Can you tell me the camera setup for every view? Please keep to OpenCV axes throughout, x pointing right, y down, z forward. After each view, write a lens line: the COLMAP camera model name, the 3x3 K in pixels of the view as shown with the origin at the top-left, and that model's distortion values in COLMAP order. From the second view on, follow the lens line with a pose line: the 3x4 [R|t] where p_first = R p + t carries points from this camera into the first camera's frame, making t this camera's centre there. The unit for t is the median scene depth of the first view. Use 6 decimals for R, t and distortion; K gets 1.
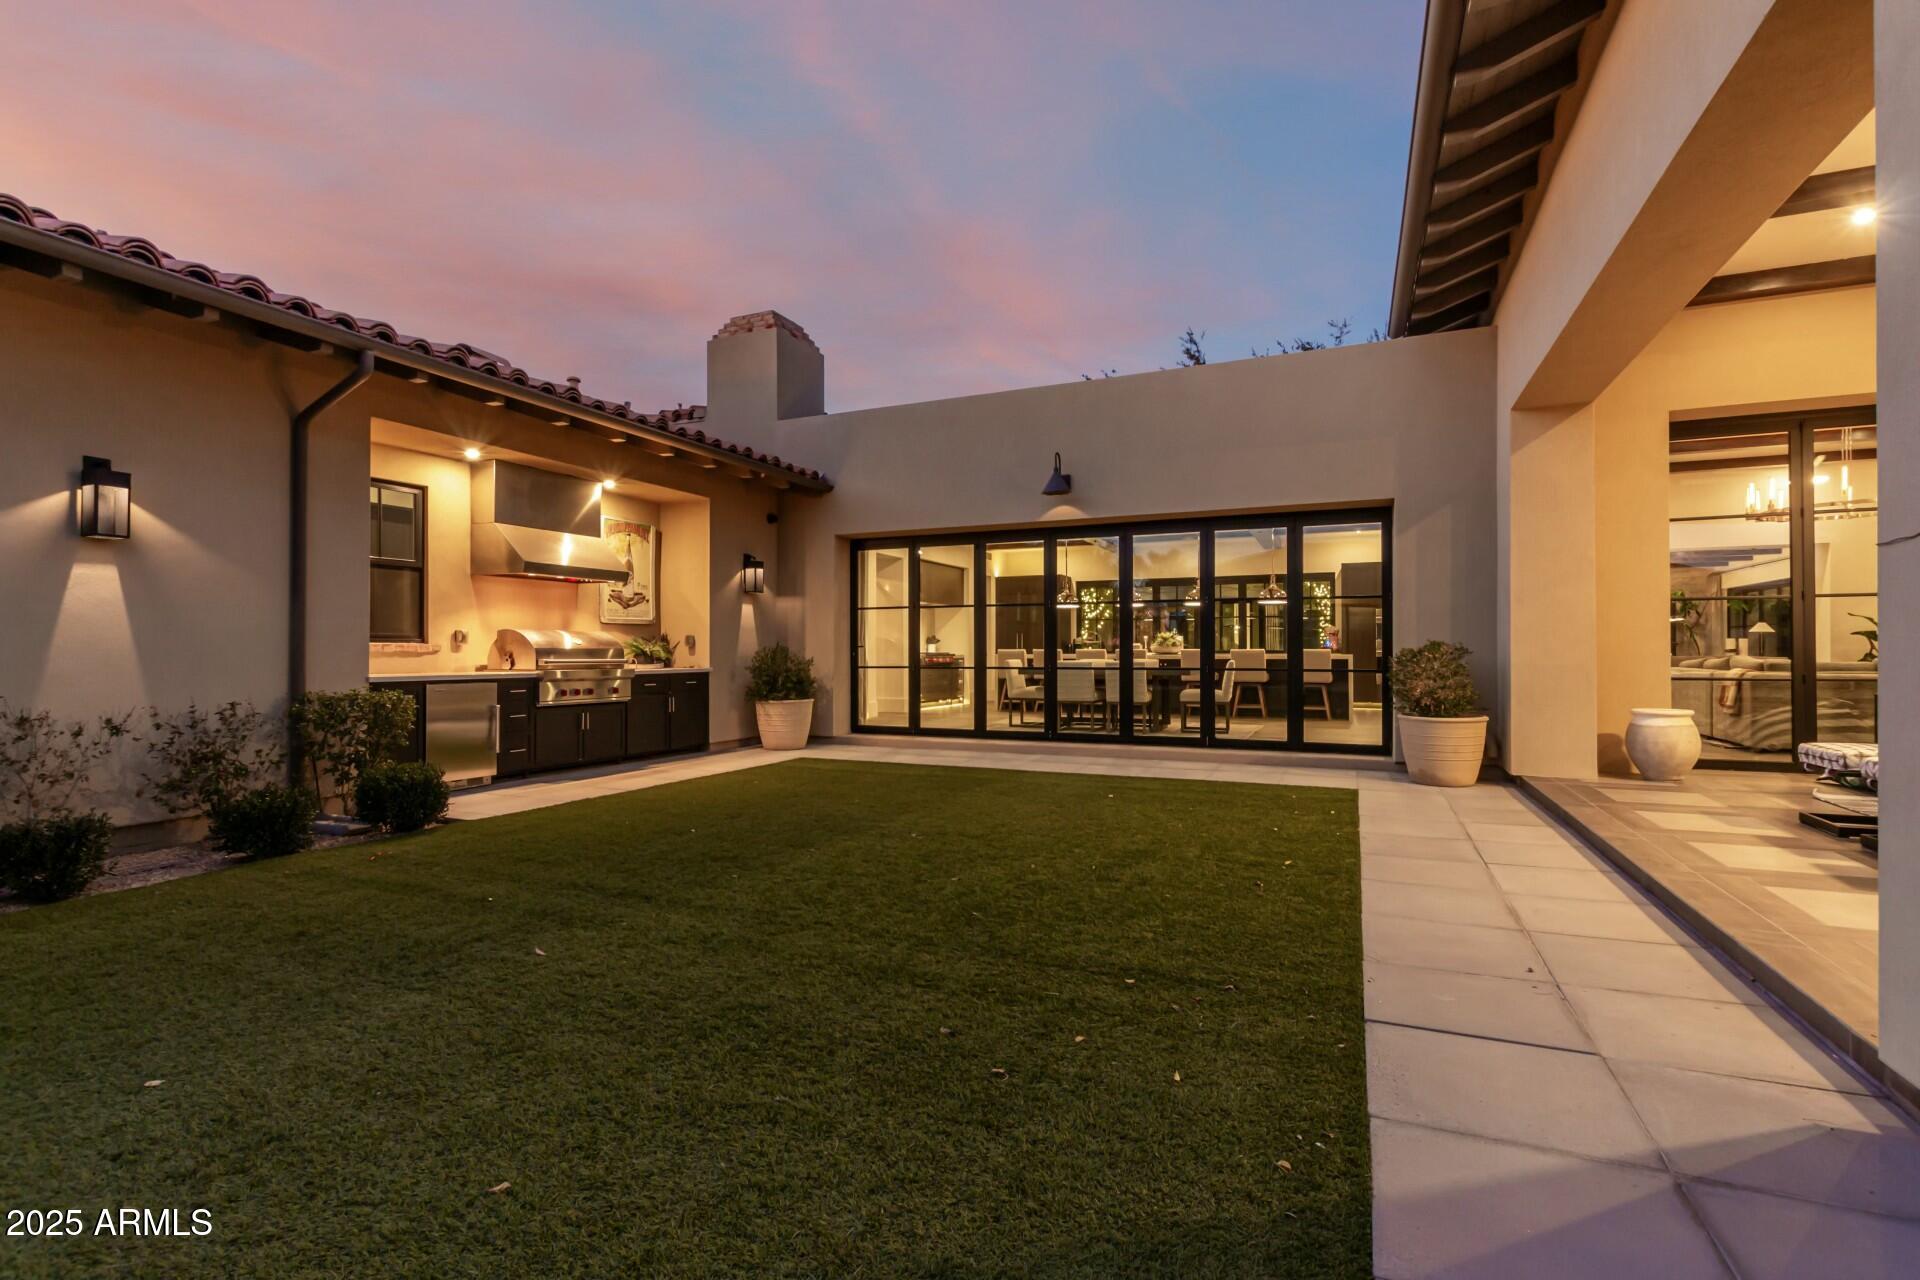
lens RADIAL K [[877.1, 0, 965.2], [0, 877.1, 642.0], [0, 0, 1]] dist [0.002040, 0.000409]
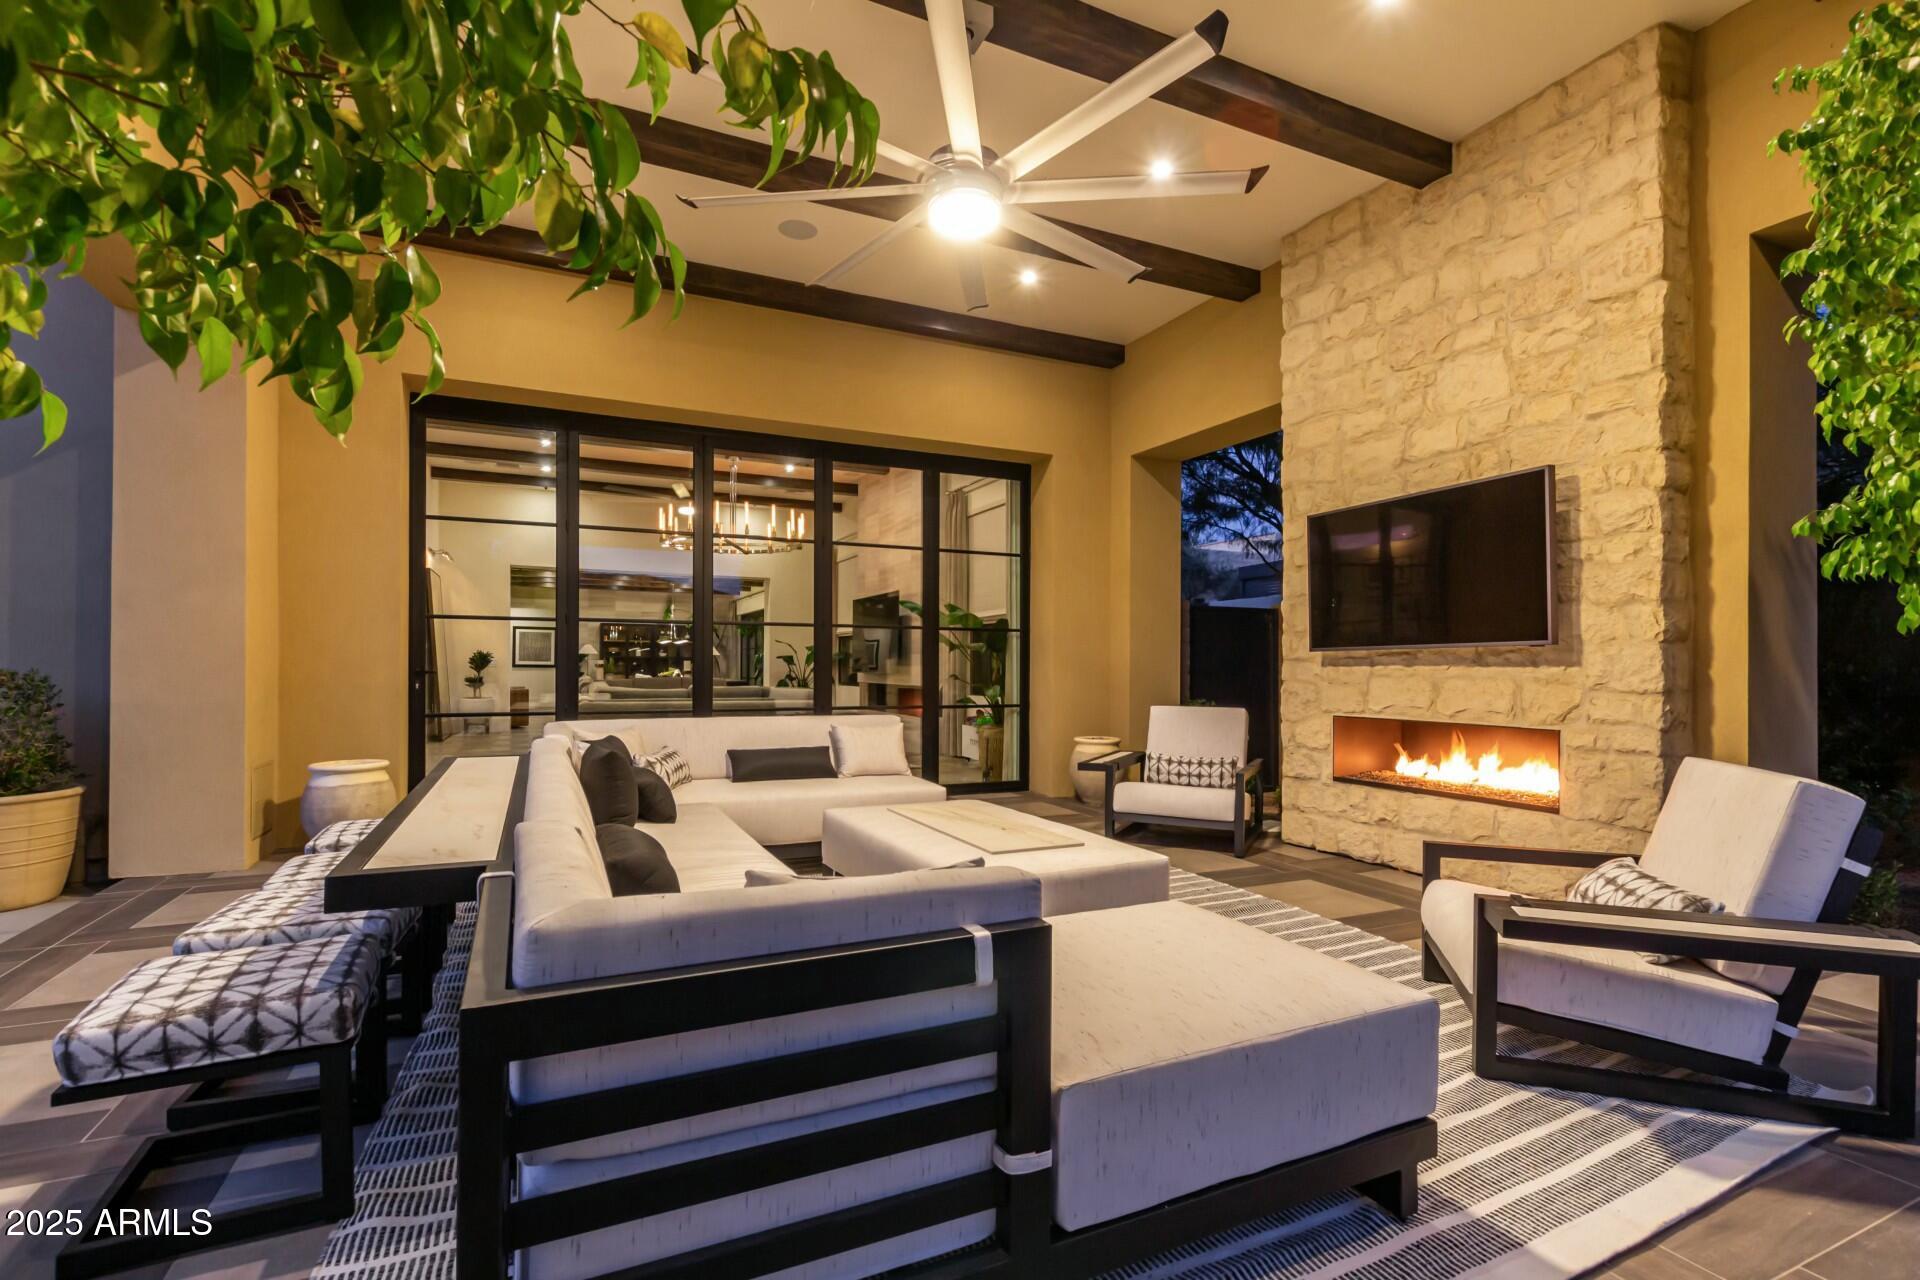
lens RADIAL K [[877.1, 0, 966.8], [0, 877.1, 654.8], [0, 0, 1]] dist [0.002040, 0.000409]
pose [[0.665553, 0.015219, 0.746195, 0.432965], [-0.015279, 0.999860, -0.006765, -0.012453], [-0.746194, -0.006898, 0.665693, 0.082048]]
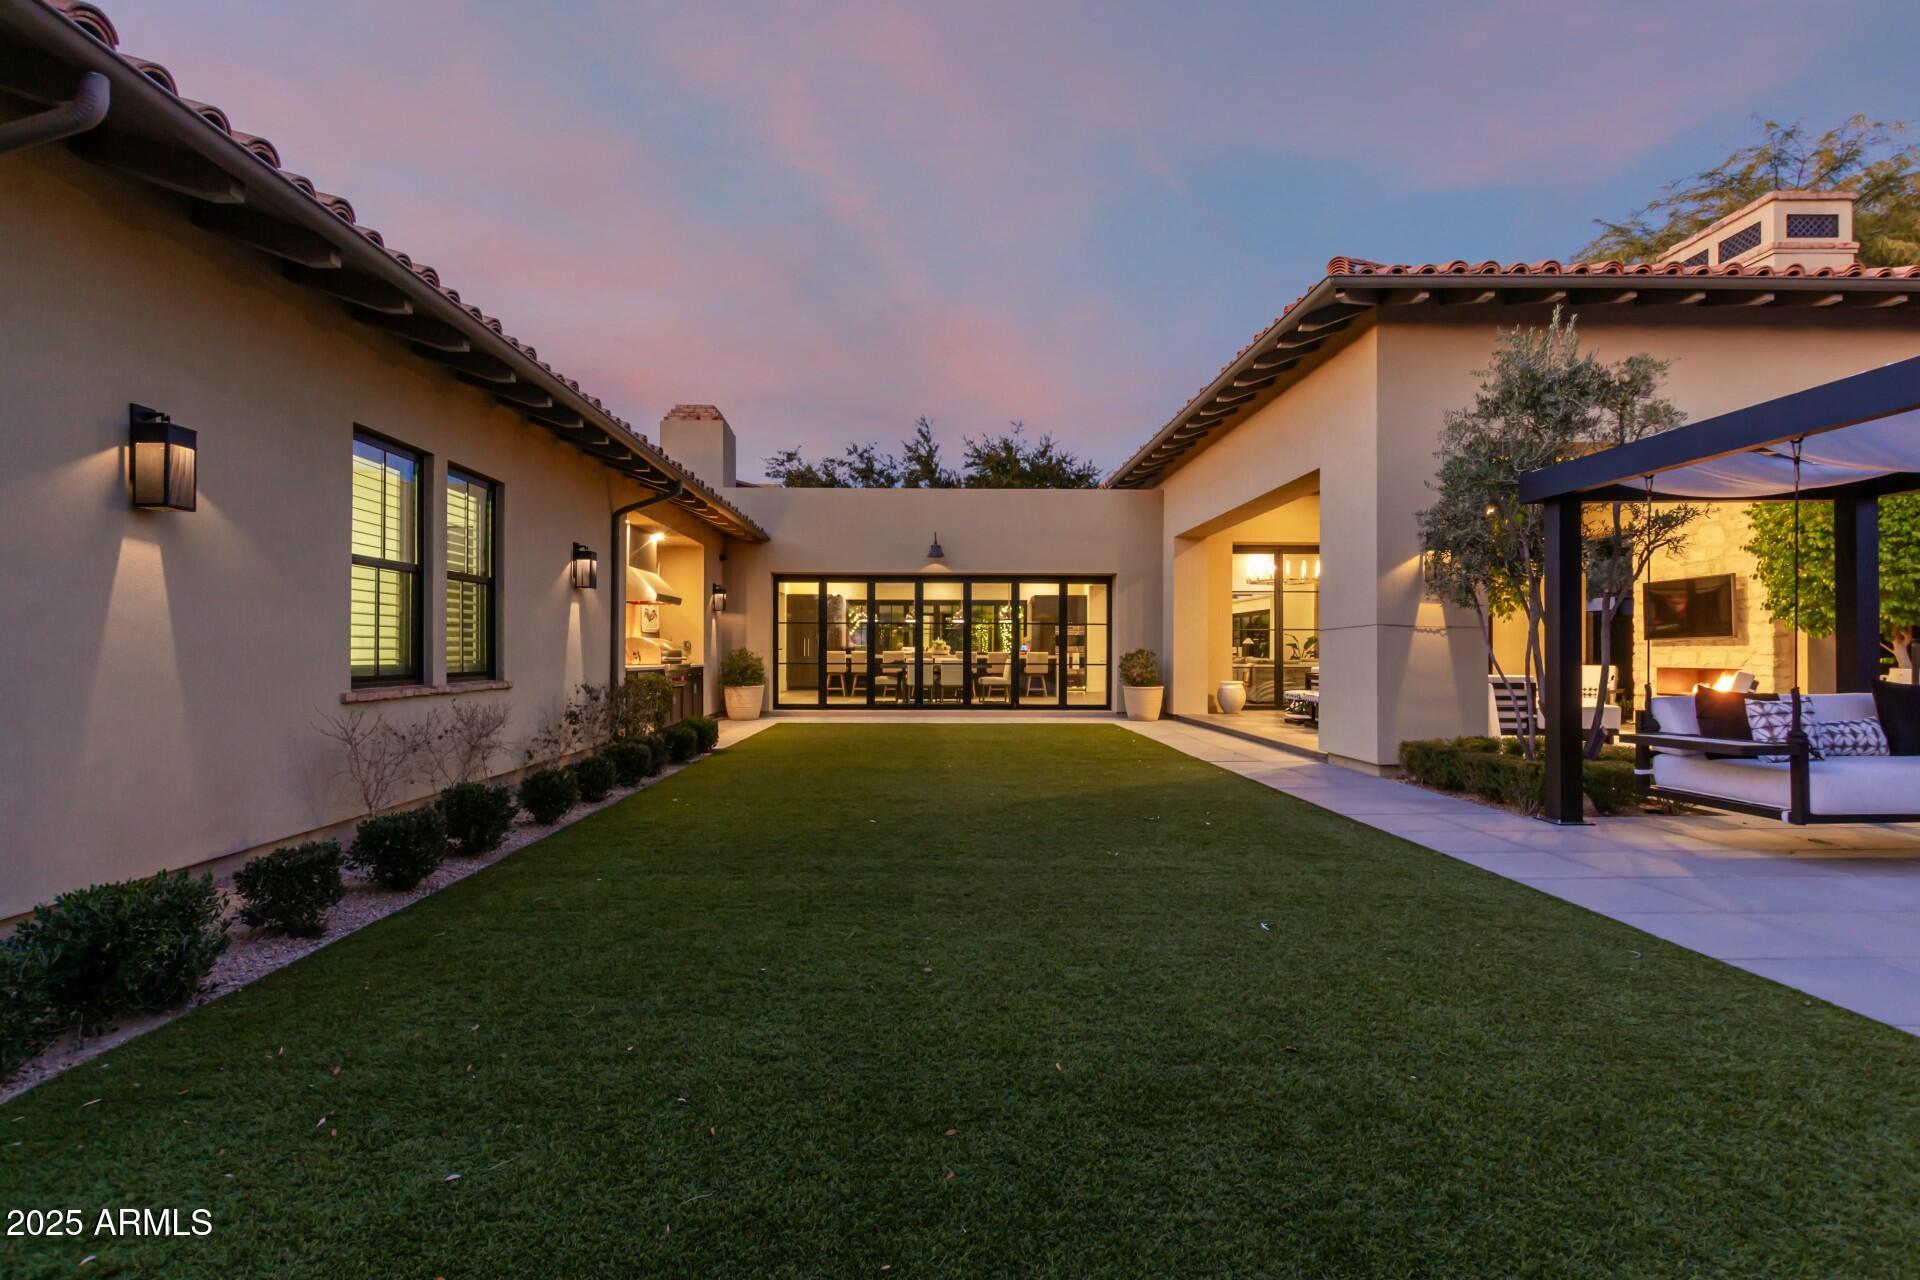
lens RADIAL K [[877.1, 0, 948.9], [0, 877.1, 645.8], [0, 0, 1]] dist [0.002040, 0.000409]
pose [[0.903774, 0.006805, 0.427955, -0.567712], [-0.008543, 0.999961, 0.002139, -0.007052], [-0.427924, -0.005589, 0.903798, -0.486459]]
